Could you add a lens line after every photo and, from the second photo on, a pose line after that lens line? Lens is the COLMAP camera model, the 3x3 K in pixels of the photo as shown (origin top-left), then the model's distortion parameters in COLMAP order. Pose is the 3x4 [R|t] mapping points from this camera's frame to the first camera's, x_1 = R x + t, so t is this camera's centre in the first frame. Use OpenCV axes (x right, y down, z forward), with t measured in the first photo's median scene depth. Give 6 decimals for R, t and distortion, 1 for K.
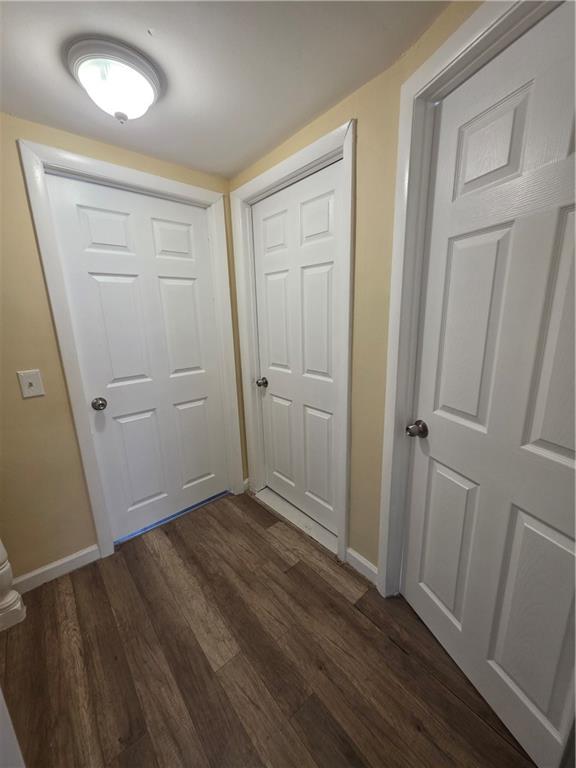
lens RADIAL K [[310.5, 0, 295.0], [0, 310.5, 389.6], [0, 0, 1]] dist [0.003575, -0.001412]
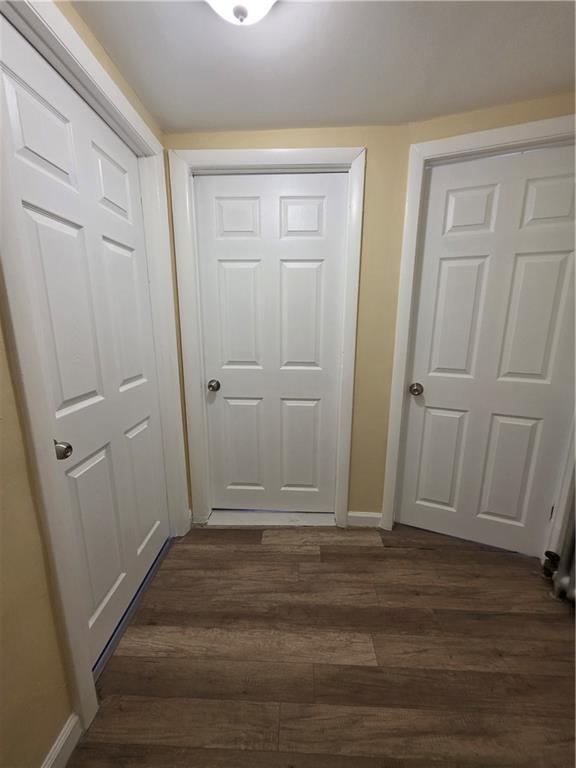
lens RADIAL K [[310.5, 0, 288.8], [0, 310.5, 390.6], [0, 0, 1]] dist [0.003575, -0.001412]
pose [[0.670992, -0.135769, 0.728928, -0.854676], [0.162162, 0.986164, 0.034407, -0.008823], [-0.723514, 0.095118, 0.683725, 0.381551]]
